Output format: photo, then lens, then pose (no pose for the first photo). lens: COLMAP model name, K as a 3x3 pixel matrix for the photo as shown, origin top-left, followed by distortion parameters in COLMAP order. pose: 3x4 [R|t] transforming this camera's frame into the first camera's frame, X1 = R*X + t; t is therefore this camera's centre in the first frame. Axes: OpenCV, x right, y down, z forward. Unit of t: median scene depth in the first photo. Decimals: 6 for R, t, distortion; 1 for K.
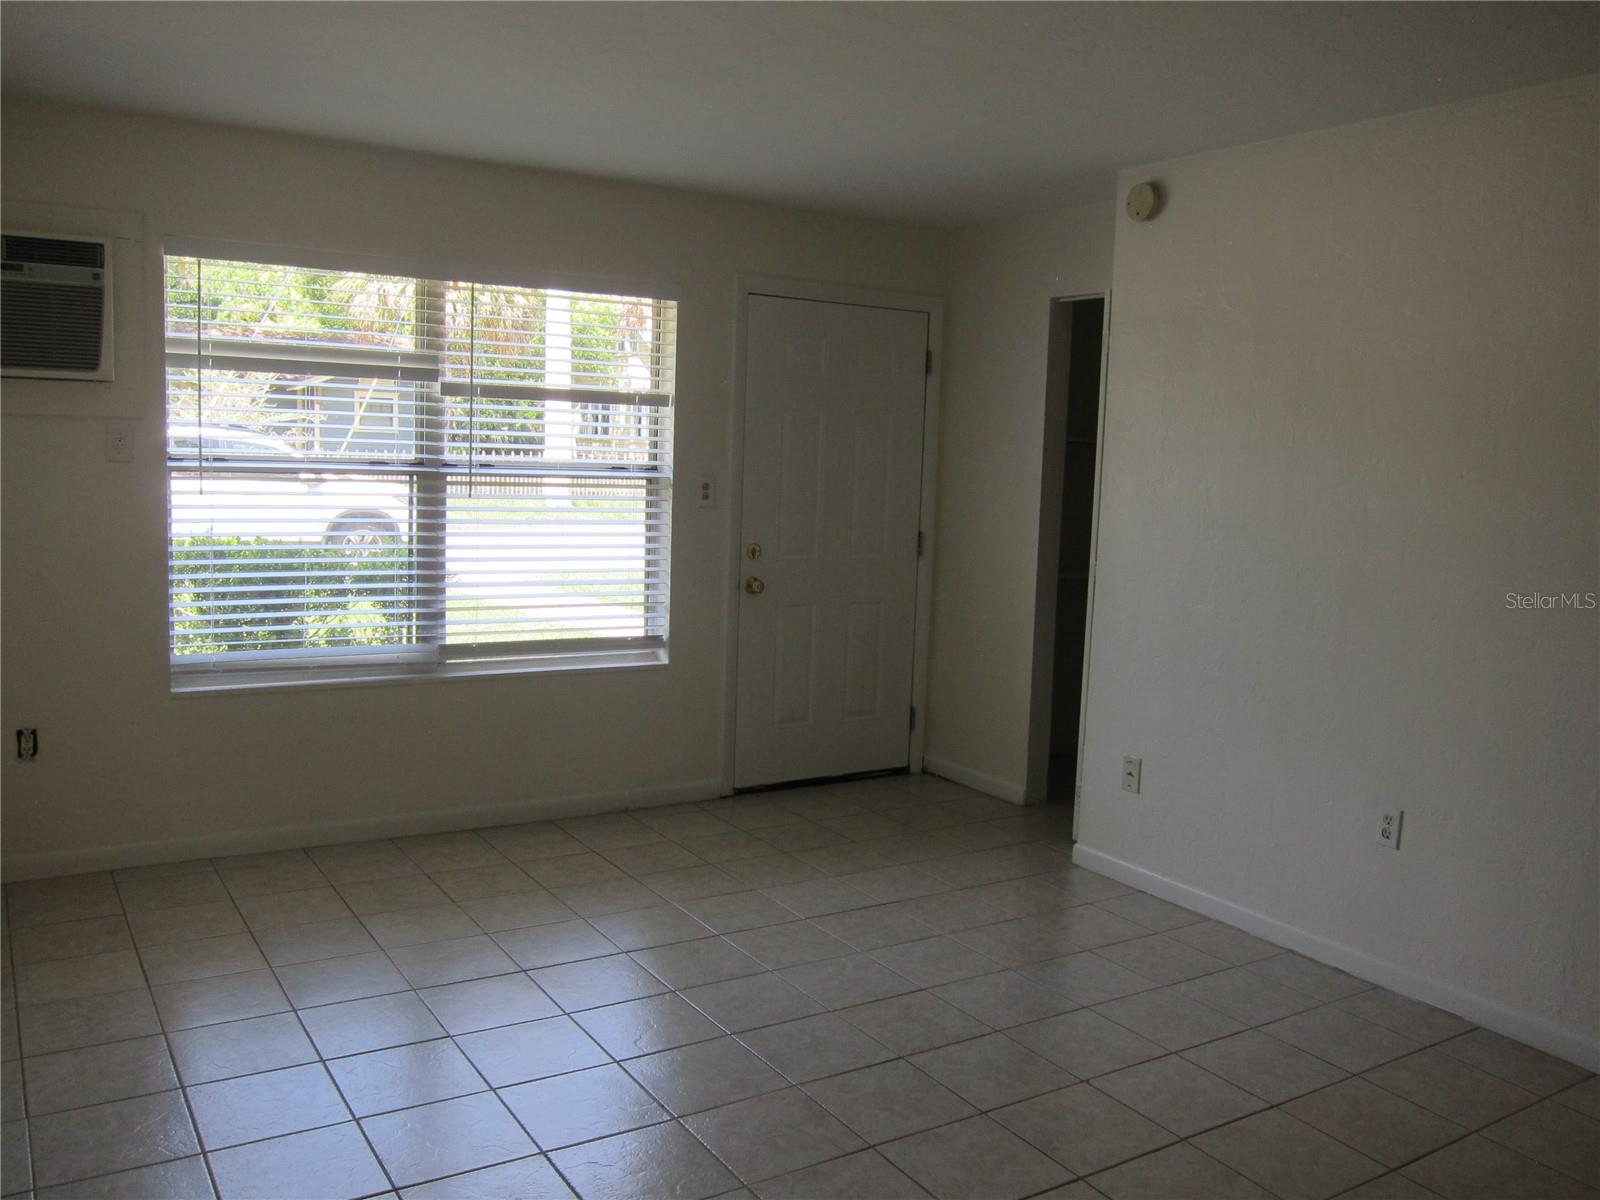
lens RADIAL K [[1336.1, 0, 822.2], [0, 1336.1, 623.0], [0, 0, 1]] dist [-0.057828, 0.014123]
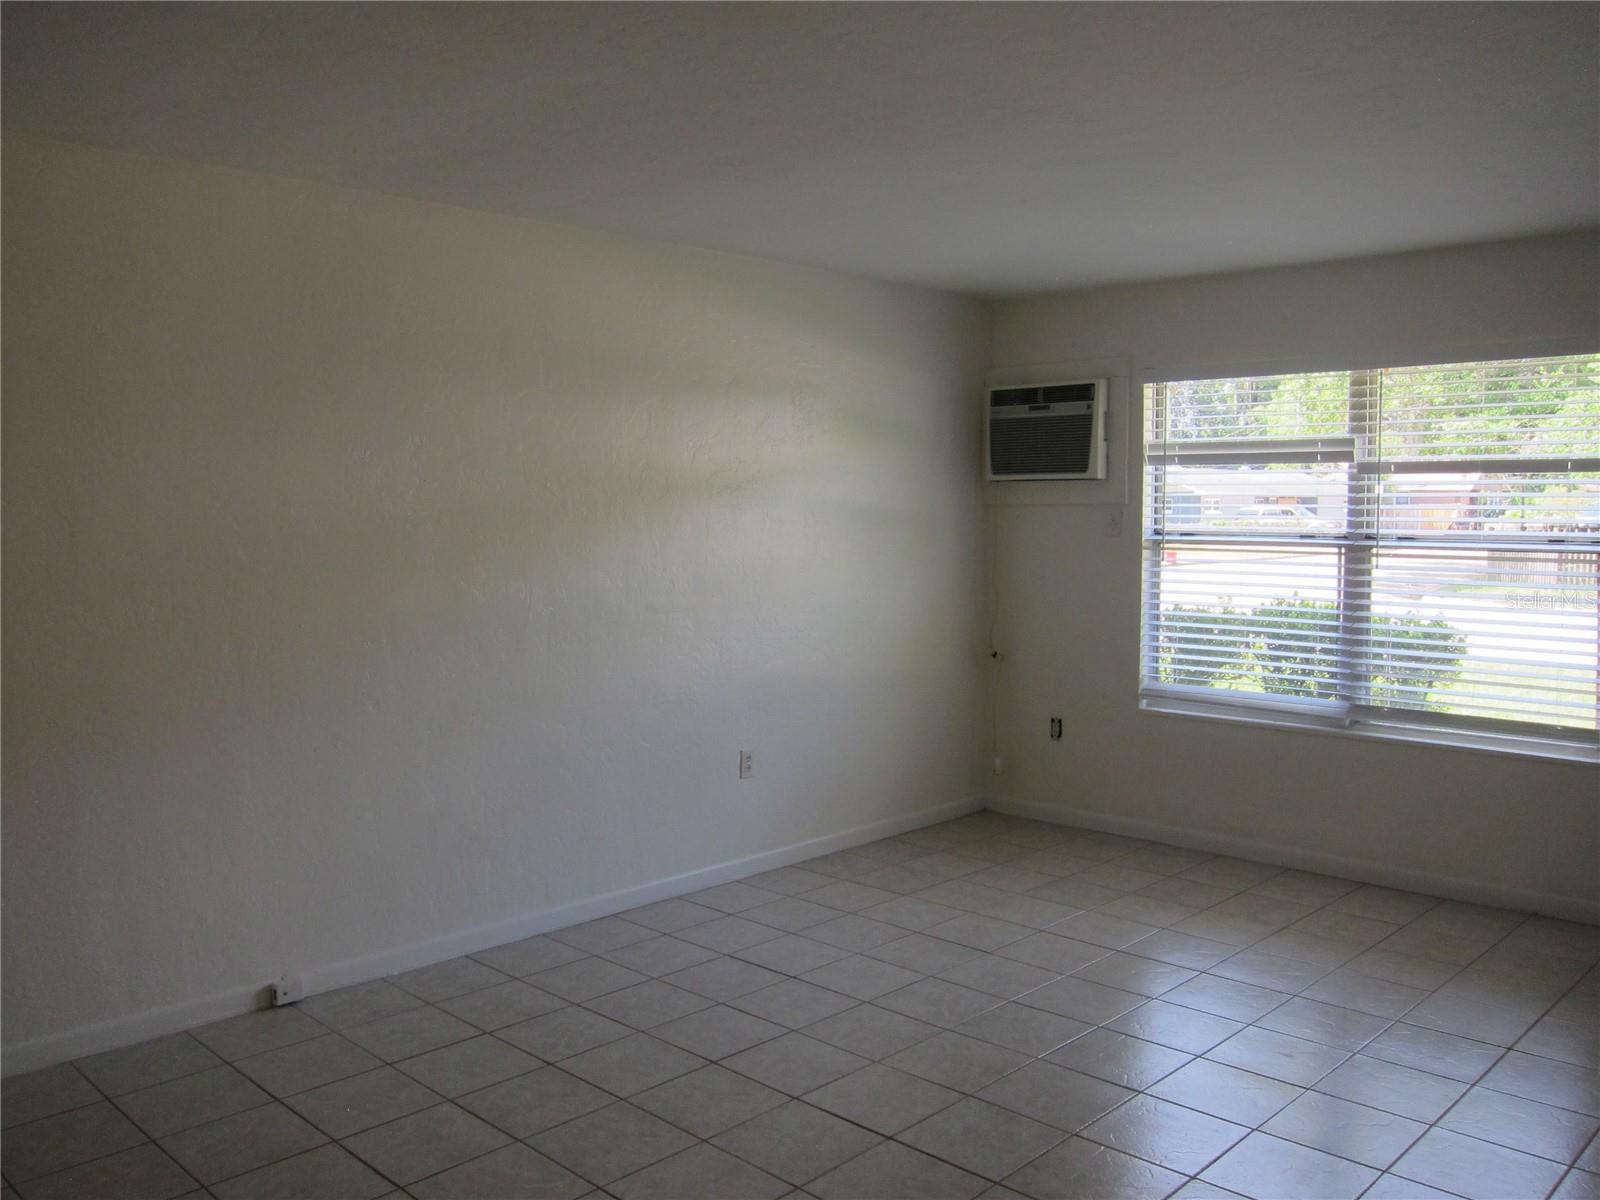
lens RADIAL K [[1336.1, 0, 783.0], [0, 1336.1, 596.9], [0, 0, 1]] dist [-0.057828, 0.014123]
pose [[0.244354, 0.030776, -0.969198, 0.649020], [-0.118068, 0.993004, 0.001765, -0.017243], [0.962471, 0.114000, 0.246278, 0.284289]]
